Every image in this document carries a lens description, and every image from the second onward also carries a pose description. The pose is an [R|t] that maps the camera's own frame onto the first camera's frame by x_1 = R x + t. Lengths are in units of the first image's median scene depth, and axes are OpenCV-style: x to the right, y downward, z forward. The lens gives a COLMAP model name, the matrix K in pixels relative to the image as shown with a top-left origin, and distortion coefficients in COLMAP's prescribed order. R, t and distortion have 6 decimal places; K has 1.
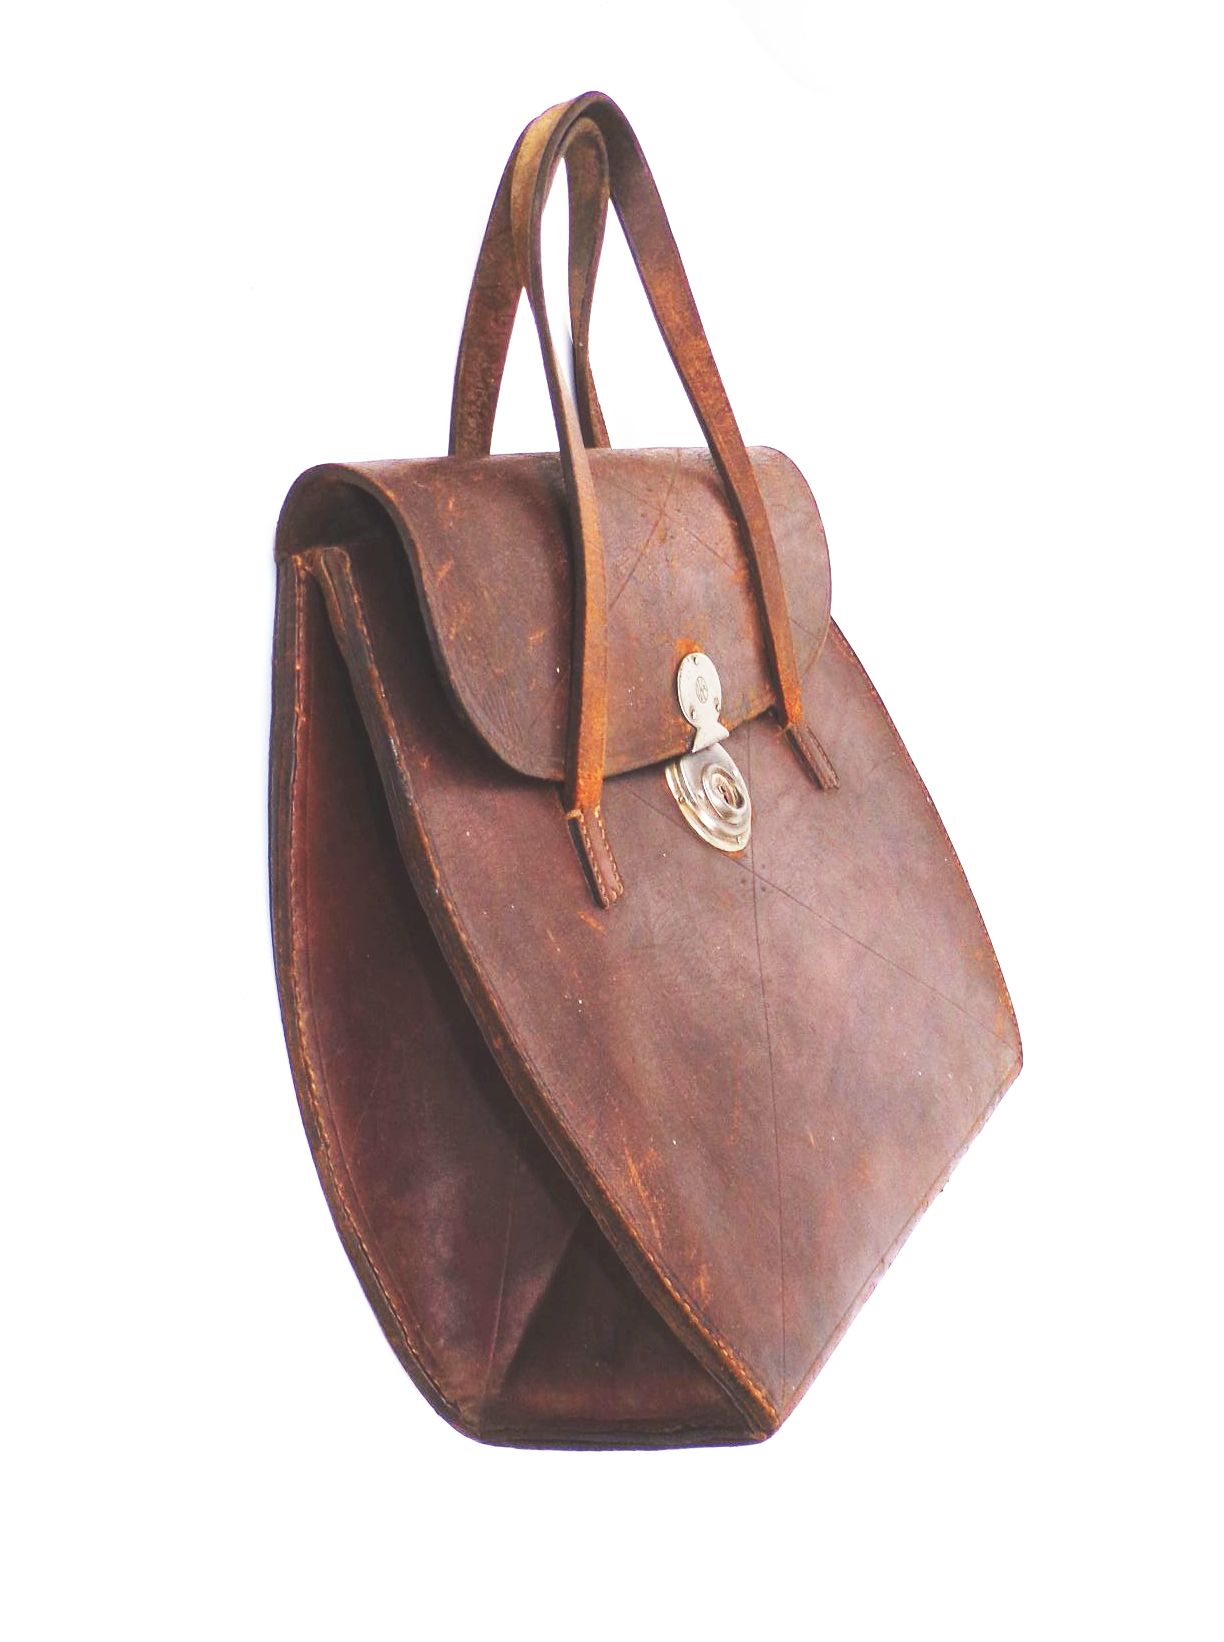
lens RADIAL K [[1473.5, 0, 618.7], [0, 1473.5, 830.3], [0, 0, 1]] dist [-0.000471, 0.002626]
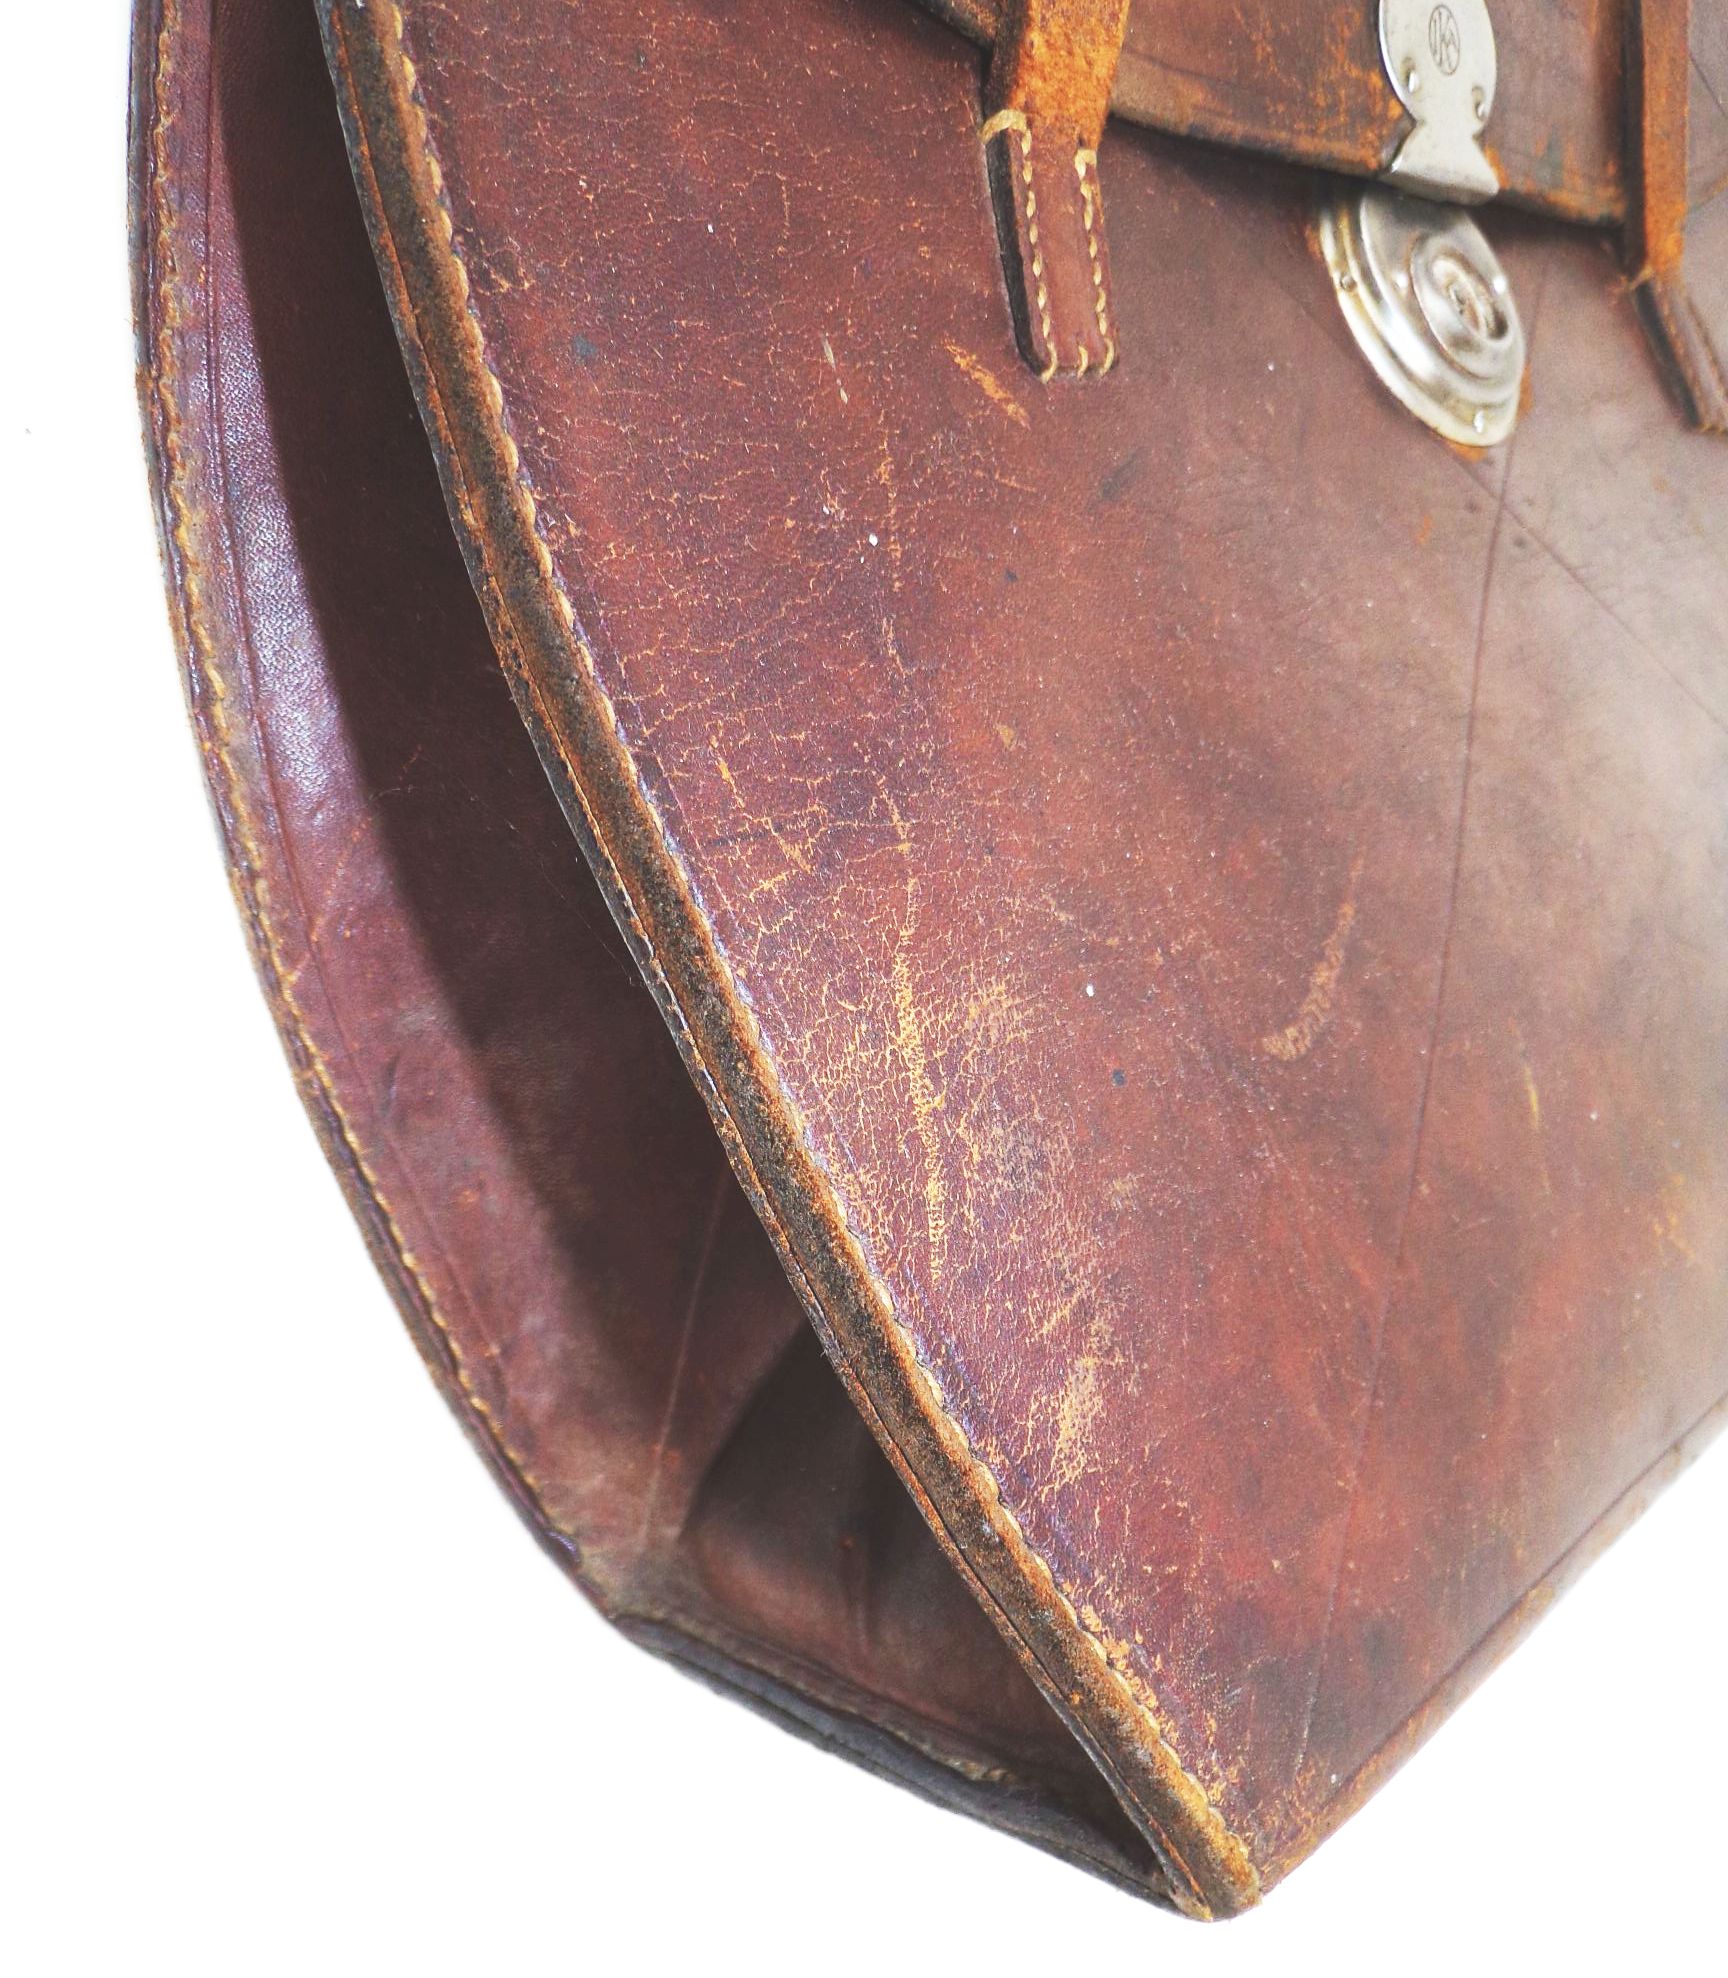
lens RADIAL K [[1661.0, 0, 862.6], [0, 1661.0, 980.8], [0, 0, 1]] dist [-0.000079, 0.009515]
pose [[0.947752, 0.152437, -0.280231, 0.076673], [-0.122497, 0.985001, 0.121521, 0.137956], [0.294552, -0.080844, 0.952210, 0.506141]]
